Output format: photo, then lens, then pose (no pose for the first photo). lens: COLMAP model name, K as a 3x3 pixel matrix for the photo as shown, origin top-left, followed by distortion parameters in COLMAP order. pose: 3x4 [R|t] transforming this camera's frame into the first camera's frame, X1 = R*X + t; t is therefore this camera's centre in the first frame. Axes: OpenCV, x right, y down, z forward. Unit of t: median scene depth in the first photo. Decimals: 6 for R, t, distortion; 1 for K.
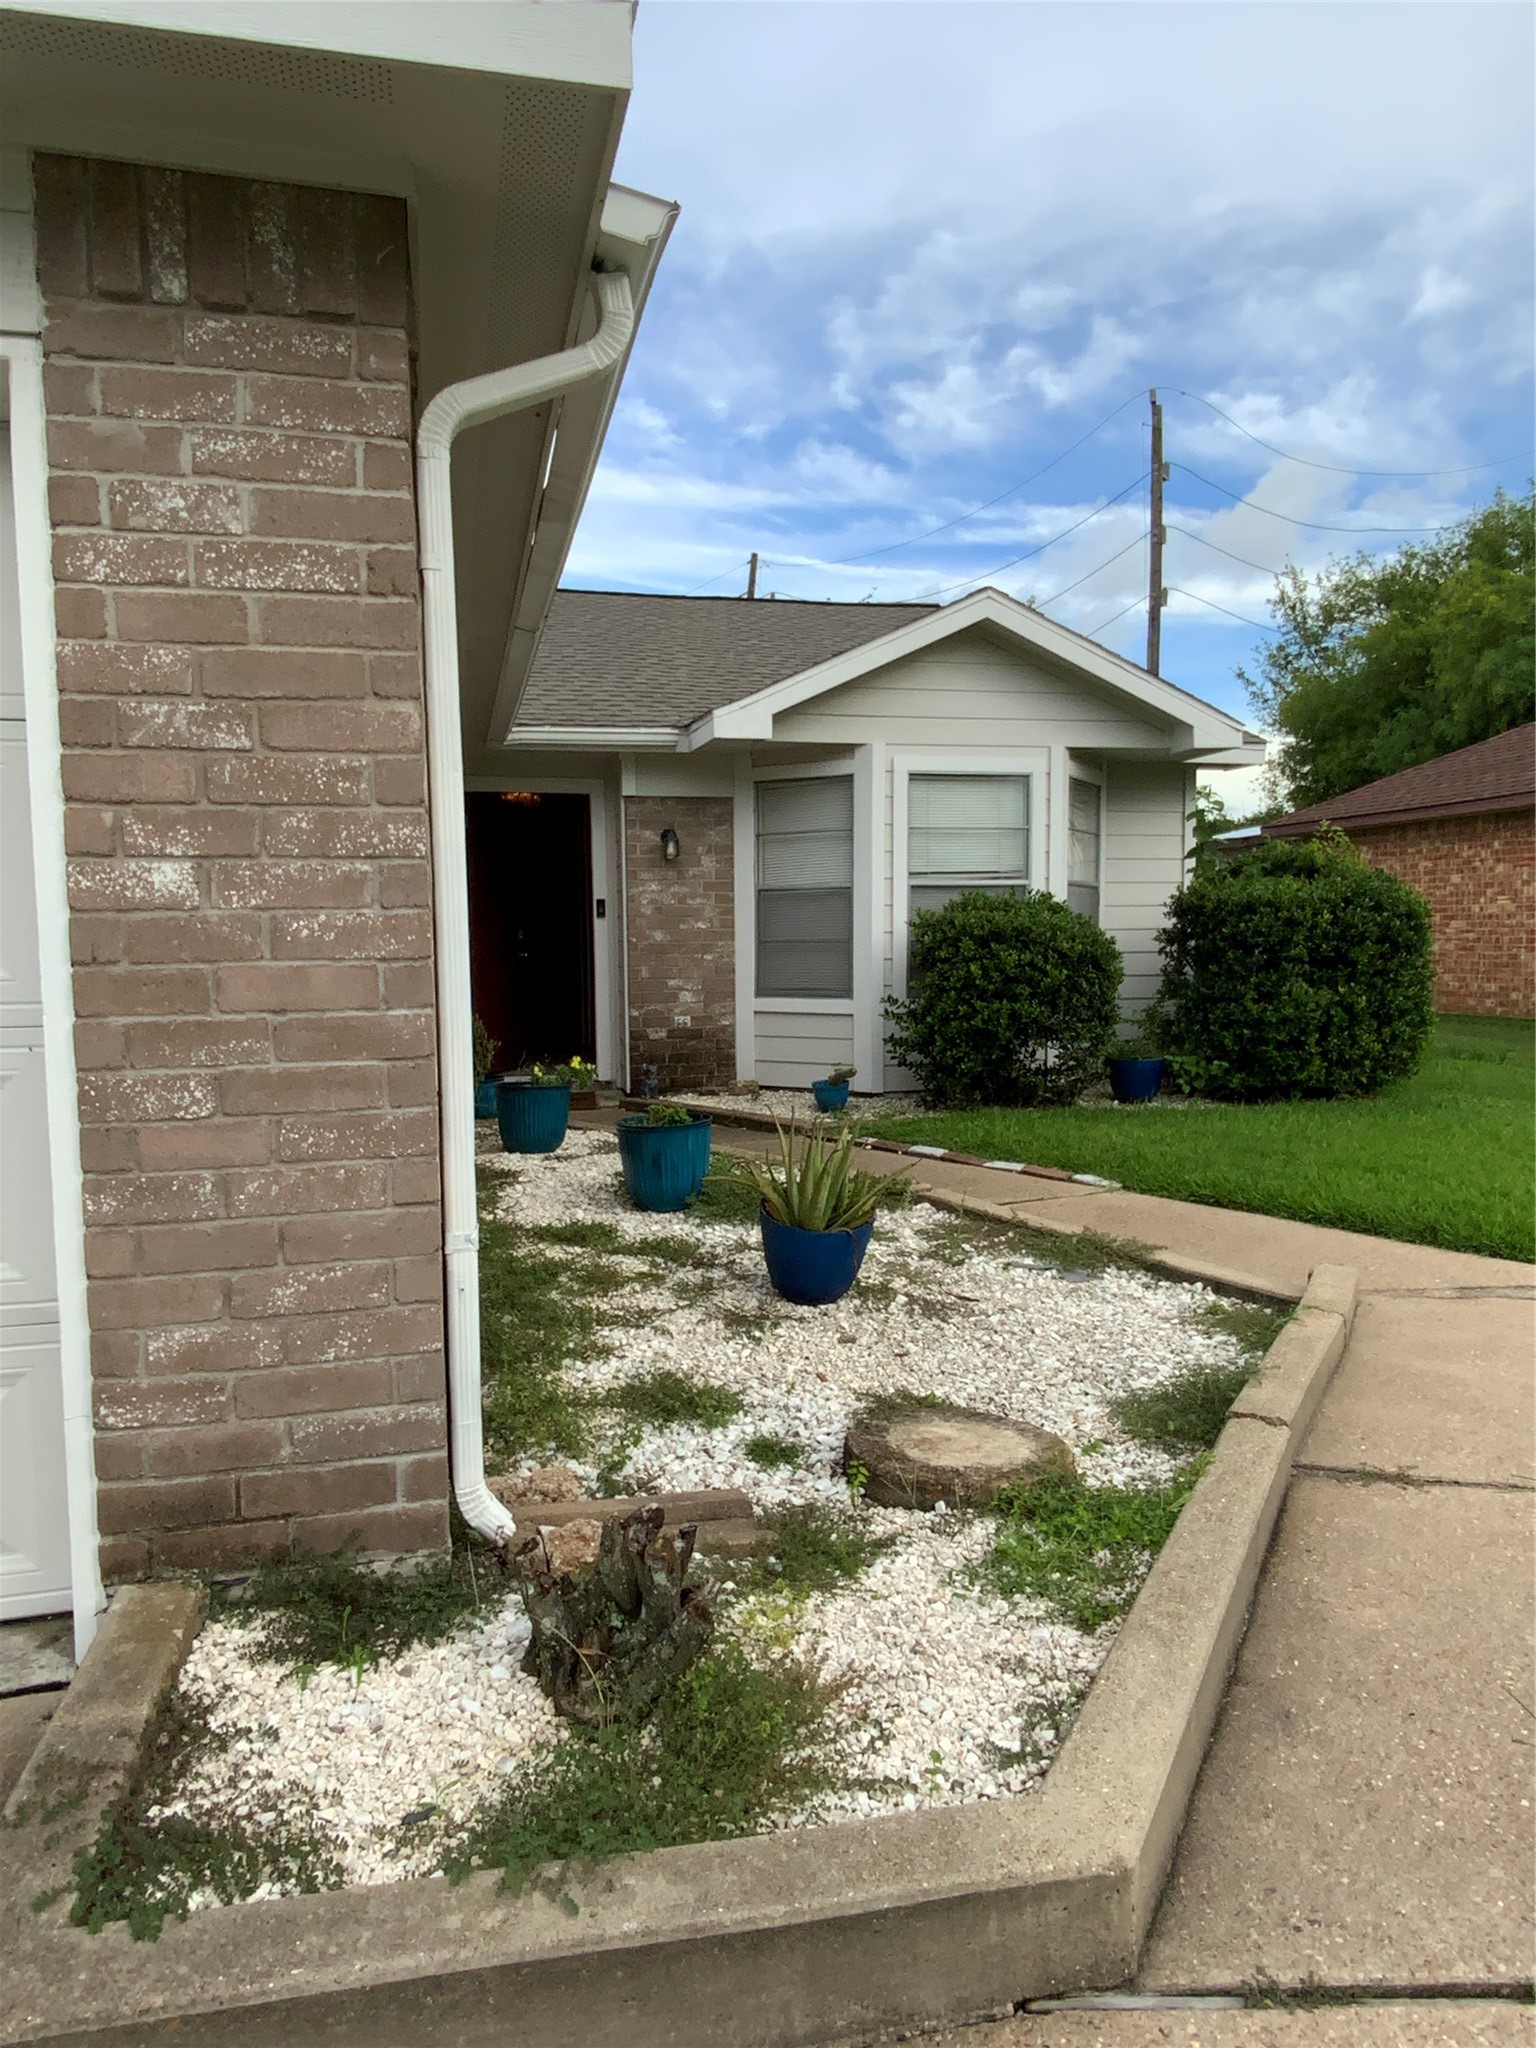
lens RADIAL K [[1254.9, 0, 768.0], [0, 1254.9, 1024.0], [0, 0, 1]] dist [0.073208, -0.111502]
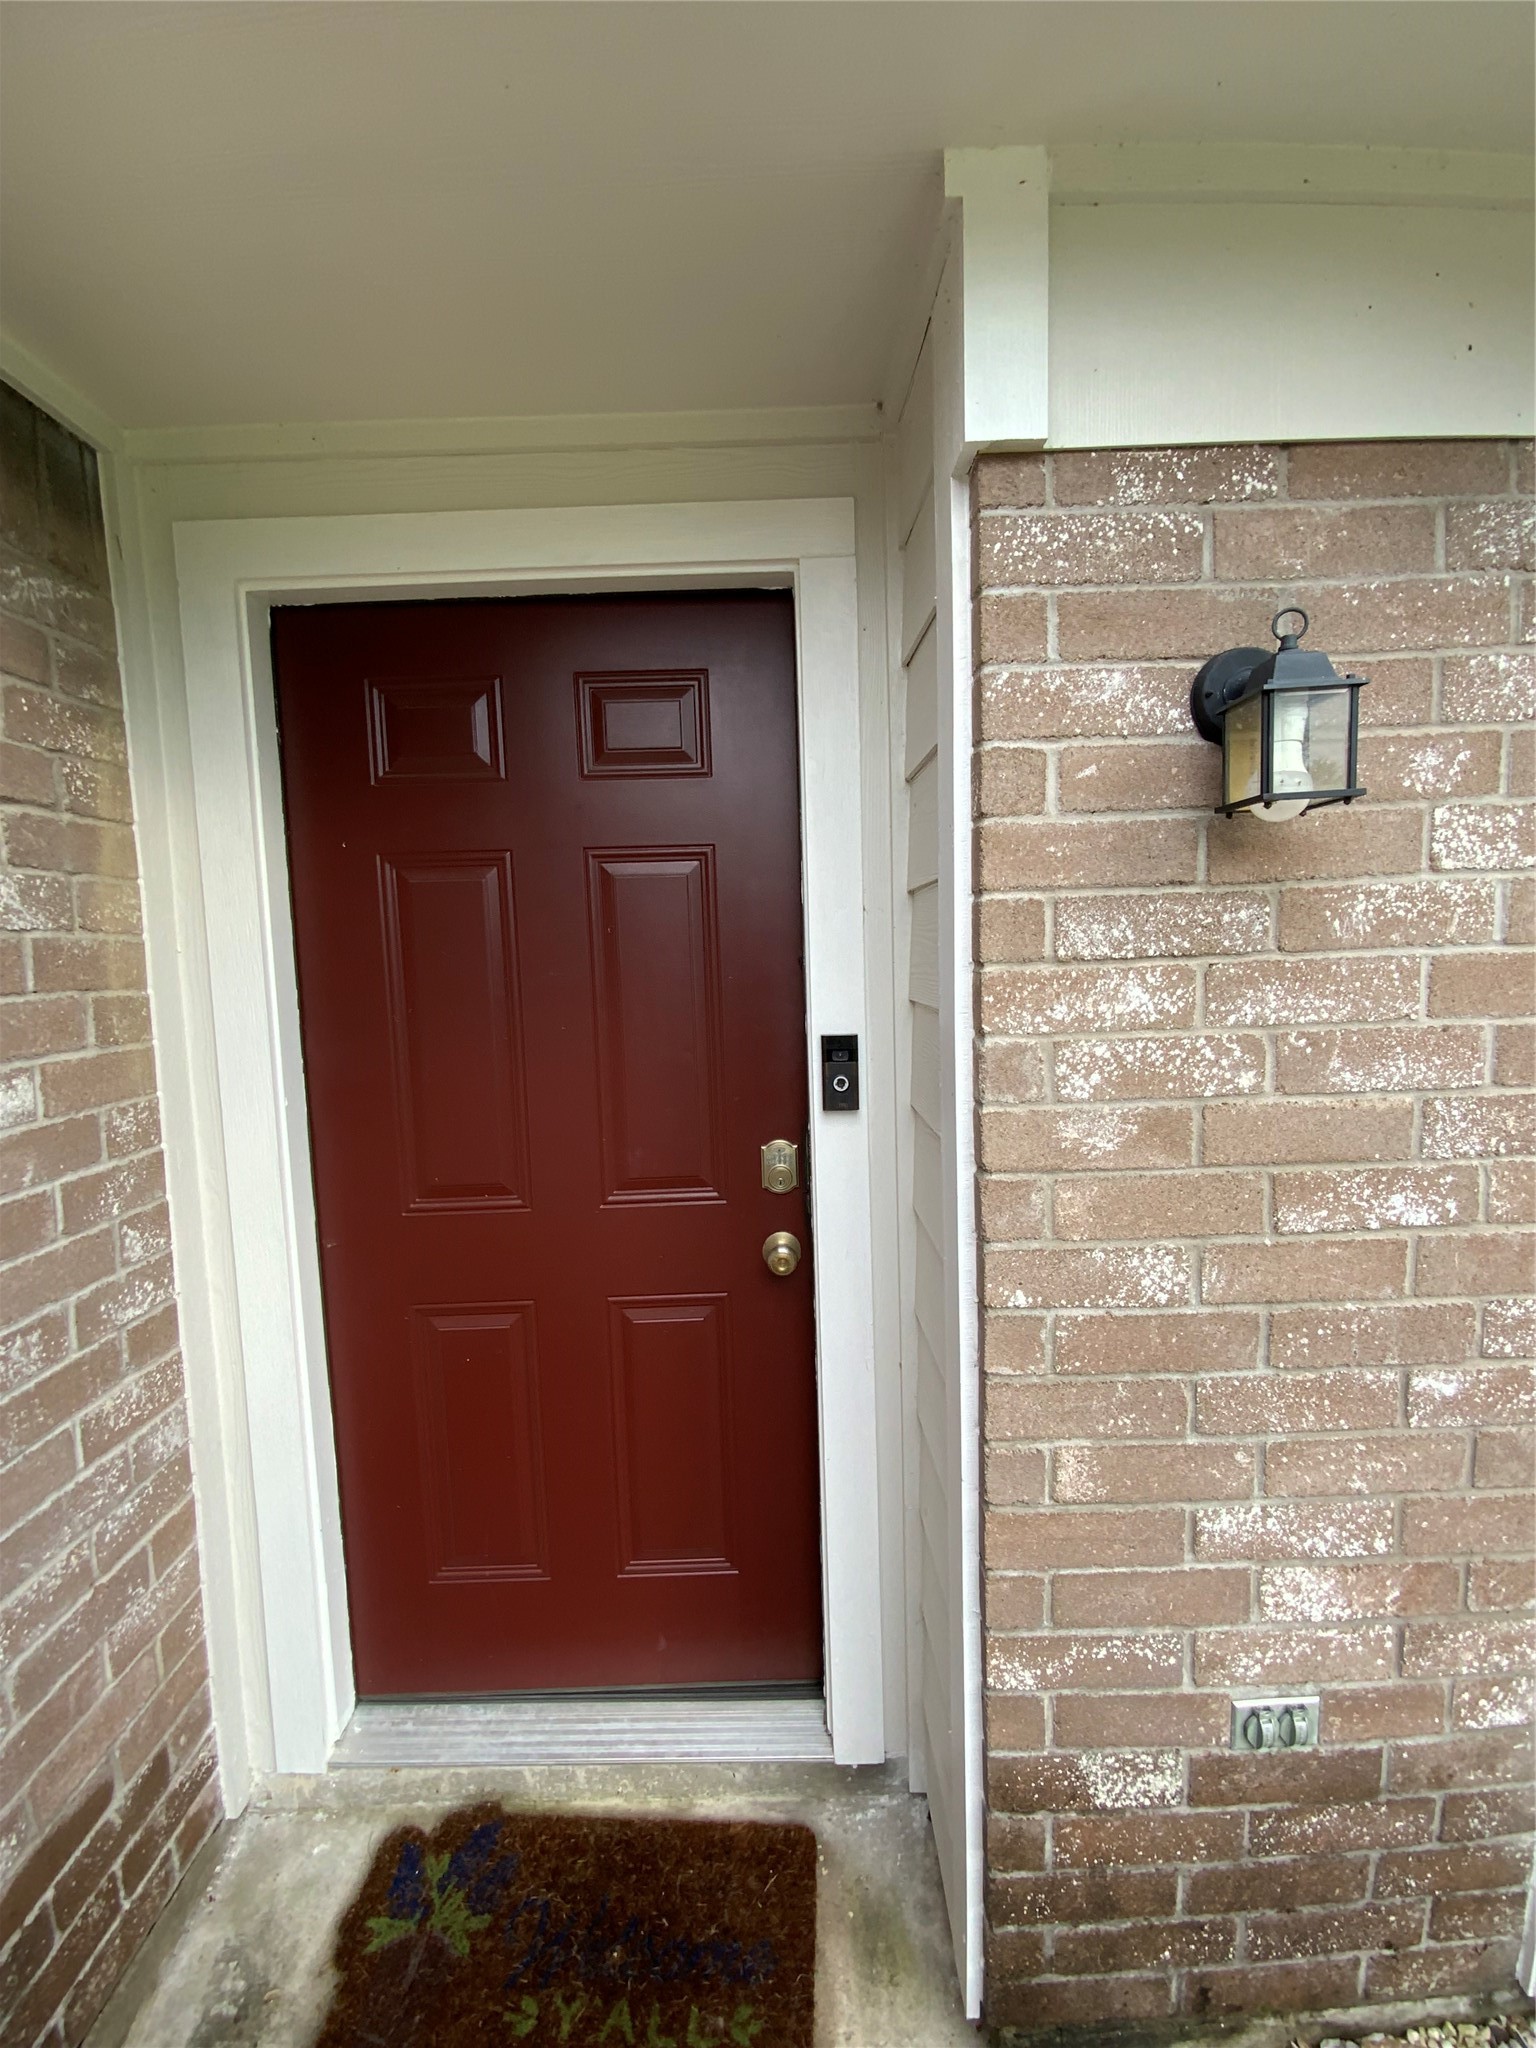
lens RADIAL K [[827.9, 0, 776.4], [0, 827.9, 1028.6], [0, 0, 1]] dist [0.011007, -0.012846]
pose [[0.972449, 0.002919, -0.233099, -0.124370], [0.003720, 0.999600, 0.028038, -0.119784], [0.233088, -0.028133, 0.972049, 0.969132]]
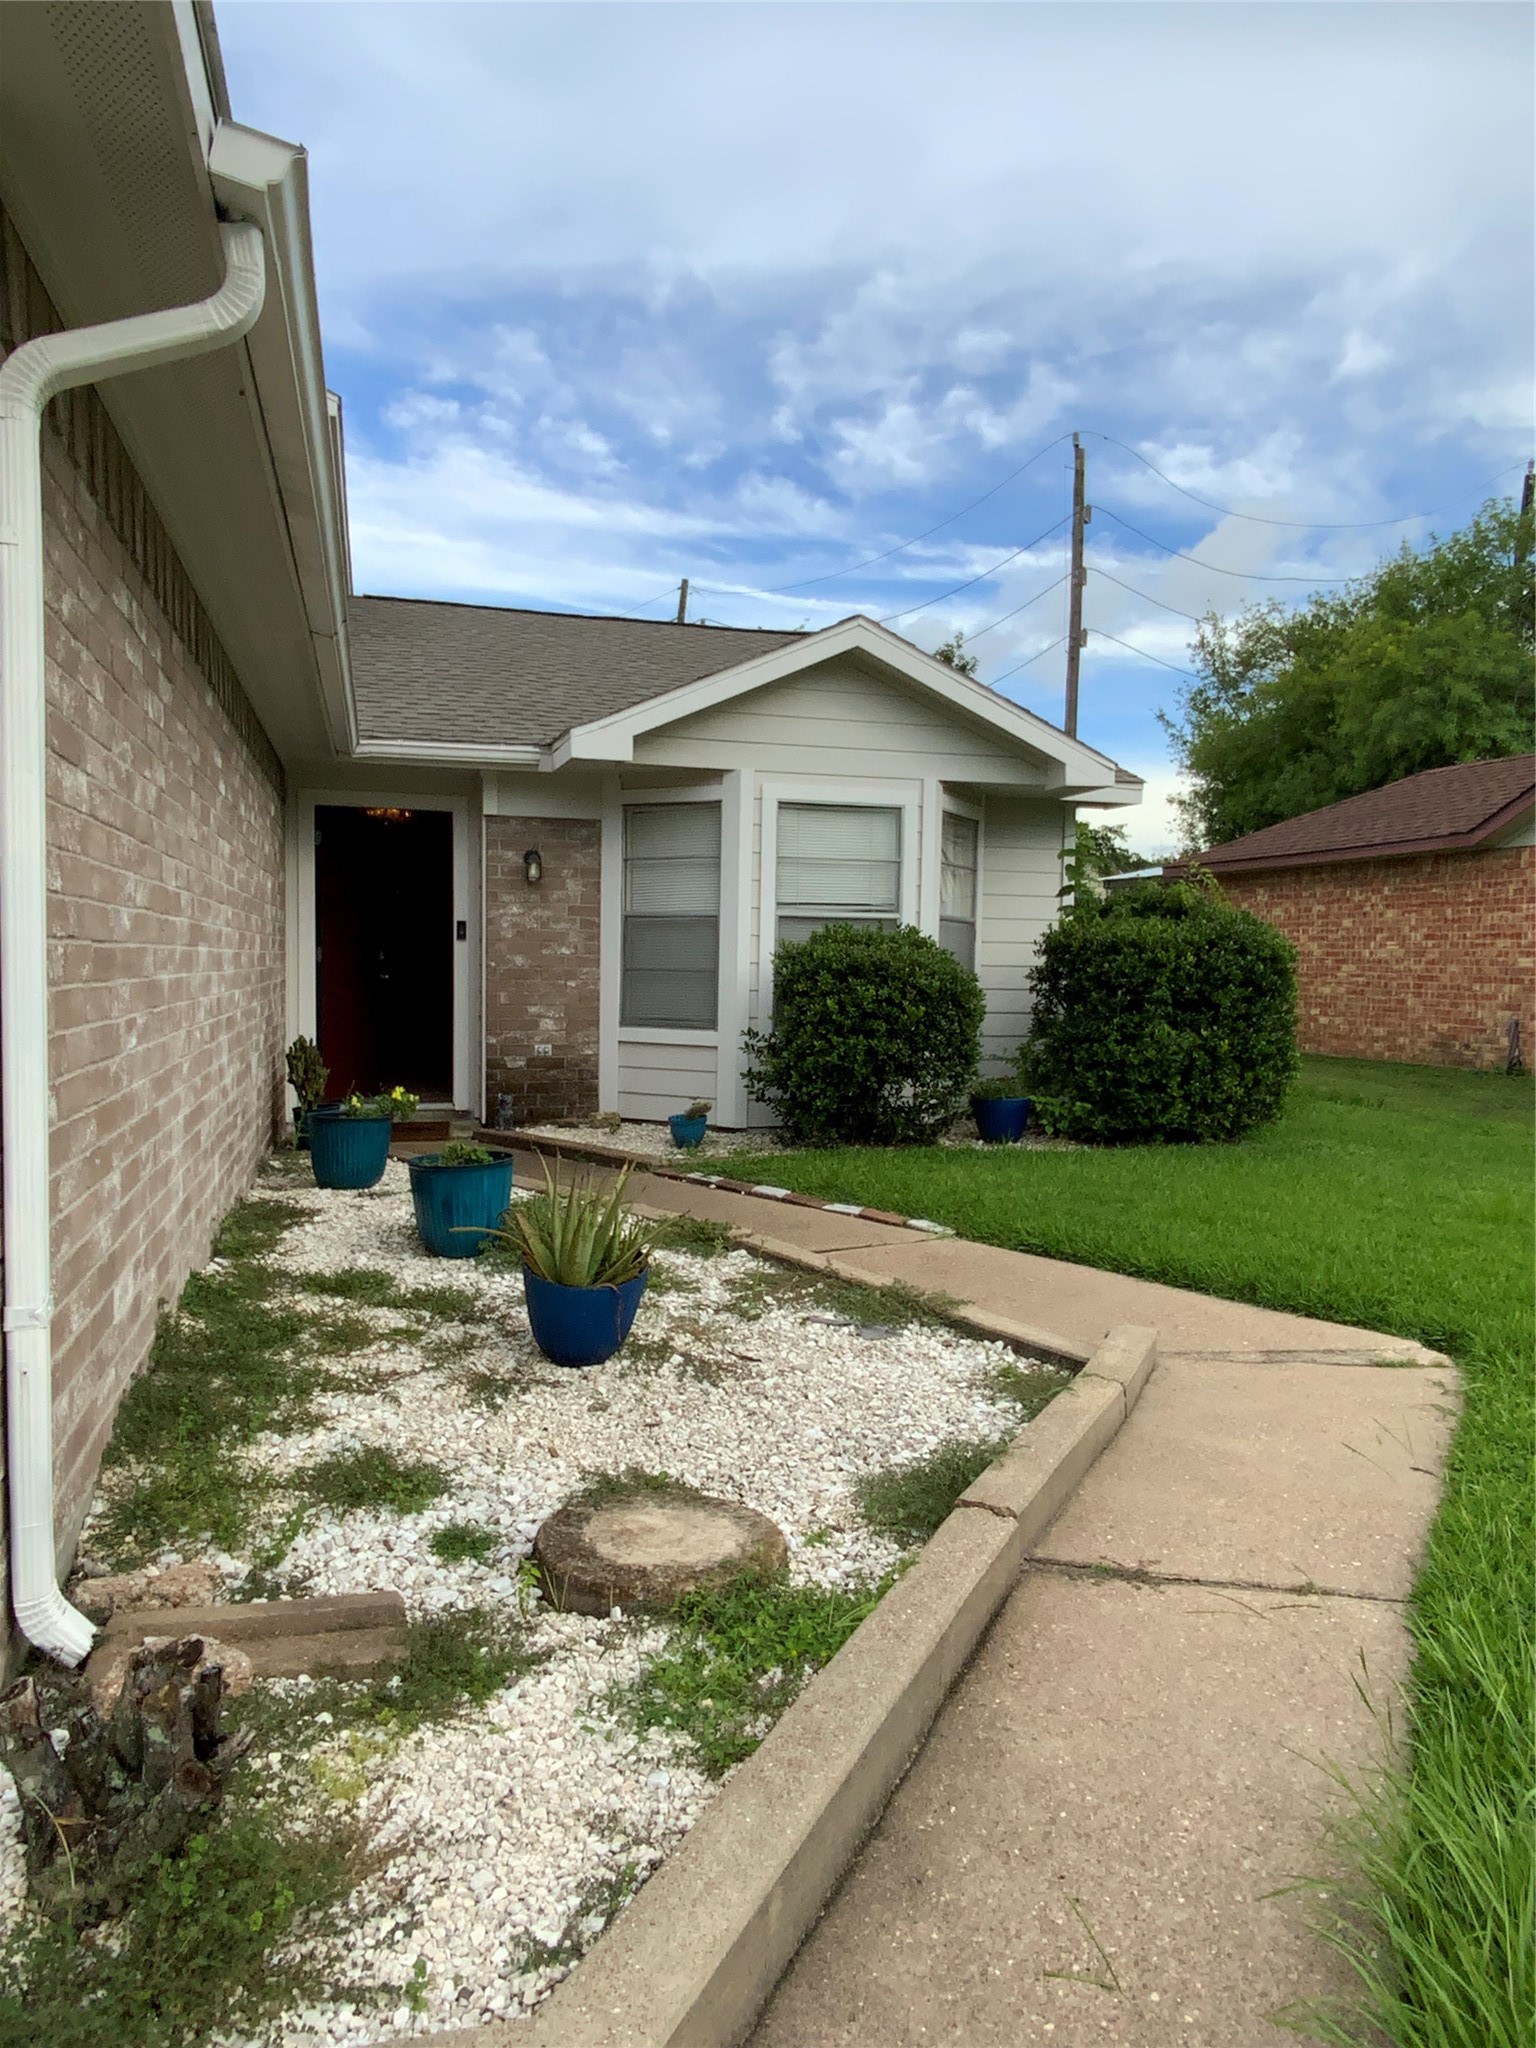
lens RADIAL K [[1254.9, 0, 768.0], [0, 1254.9, 1024.0], [0, 0, 1]] dist [0.073208, -0.111502]
pose [[0.998593, 0.021859, 0.048308, 0.063947], [-0.020849, 0.999555, -0.021314, -0.005685], [-0.048753, 0.020277, 0.998605, 0.031371]]
